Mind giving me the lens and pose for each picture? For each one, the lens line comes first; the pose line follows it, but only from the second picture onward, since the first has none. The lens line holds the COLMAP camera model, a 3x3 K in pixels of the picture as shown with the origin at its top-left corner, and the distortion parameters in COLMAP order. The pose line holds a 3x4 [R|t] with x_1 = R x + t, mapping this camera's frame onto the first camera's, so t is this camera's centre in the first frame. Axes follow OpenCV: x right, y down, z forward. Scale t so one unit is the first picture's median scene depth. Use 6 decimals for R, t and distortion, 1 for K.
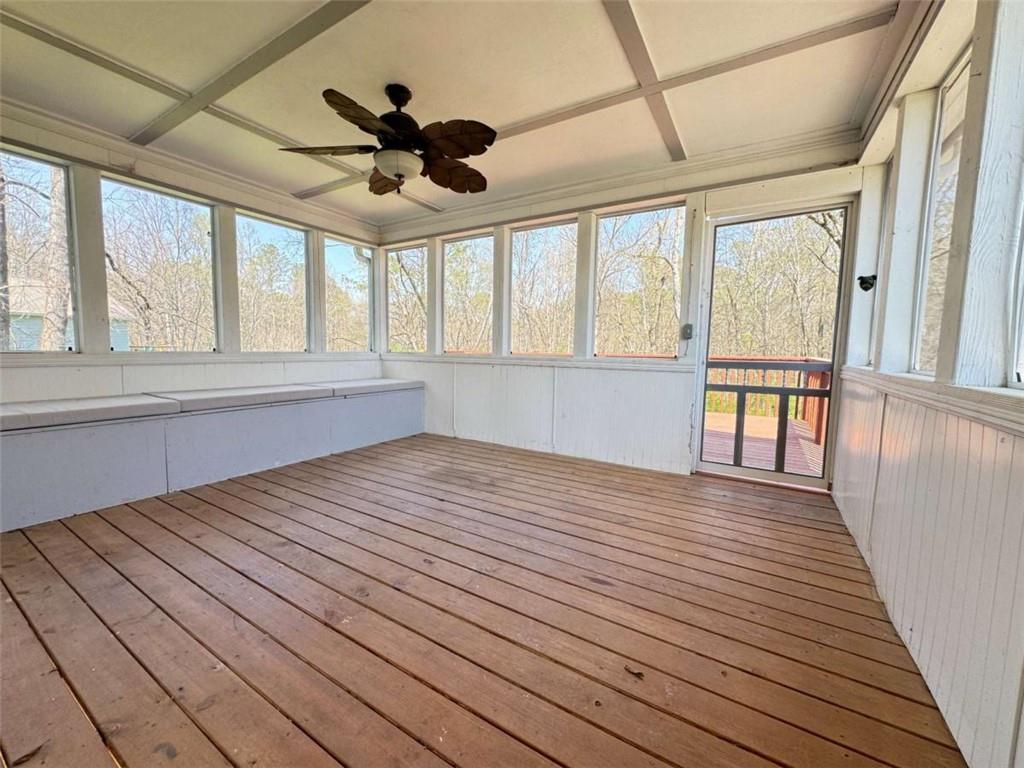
lens RADIAL K [[407.1, 0, 514.9], [0, 407.1, 376.3], [0, 0, 1]] dist [-0.007787, 0.001269]
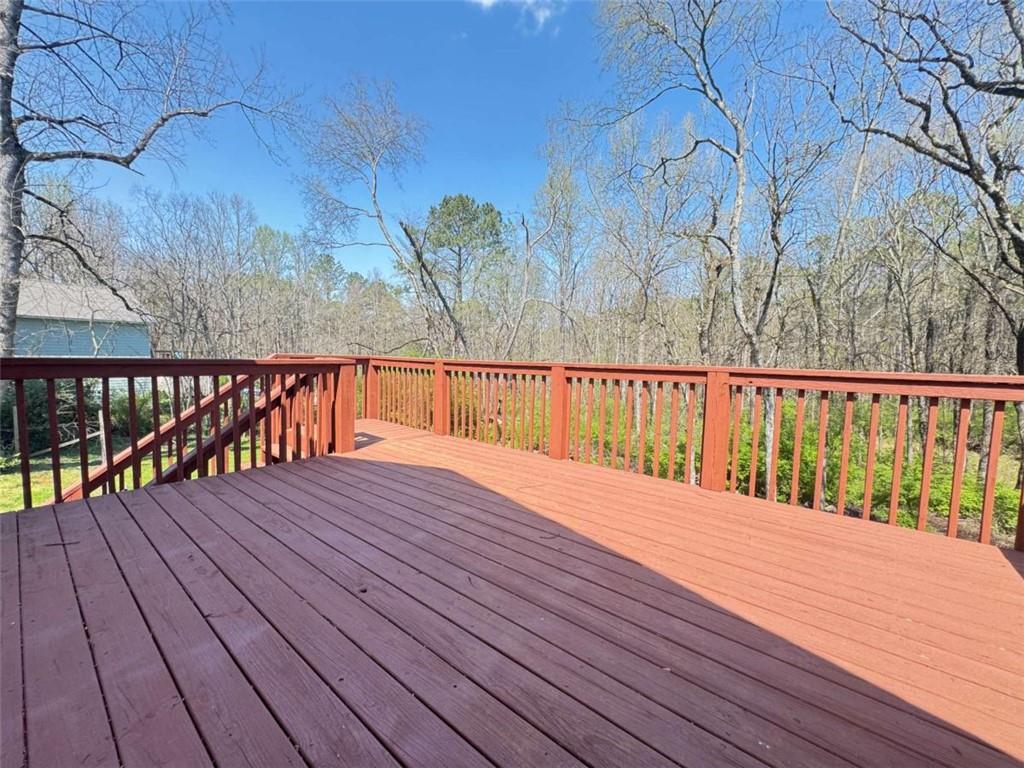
lens RADIAL K [[407.1, 0, 510.2], [0, 407.1, 384.8], [0, 0, 1]] dist [-0.007787, 0.001269]
pose [[0.990079, 0.017543, -0.139411, 0.057075], [-0.017223, 0.999846, 0.003503, -0.006742], [0.139451, -0.001068, 0.990228, 0.120678]]
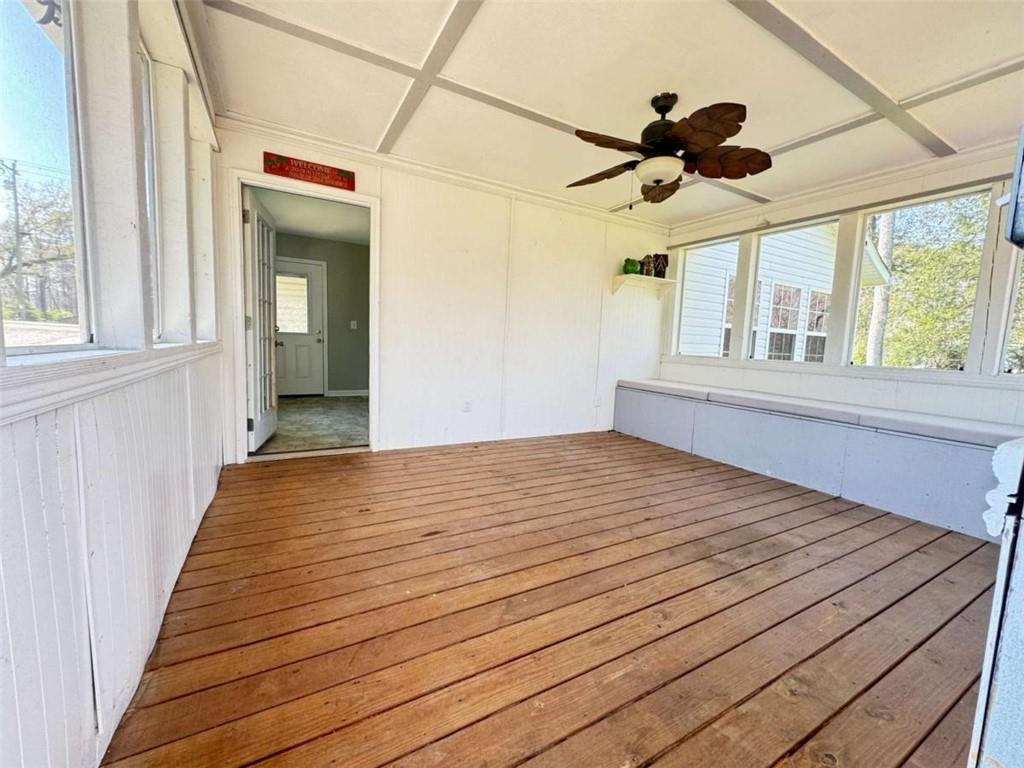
lens RADIAL K [[407.1, 0, 513.5], [0, 407.1, 388.0], [0, 0, 1]] dist [-0.007787, 0.001269]
pose [[-0.490112, 0.057397, -0.869768, 0.636765], [-0.111651, 0.985476, 0.127948, -0.053282], [0.864479, 0.159819, -0.476585, 0.982905]]
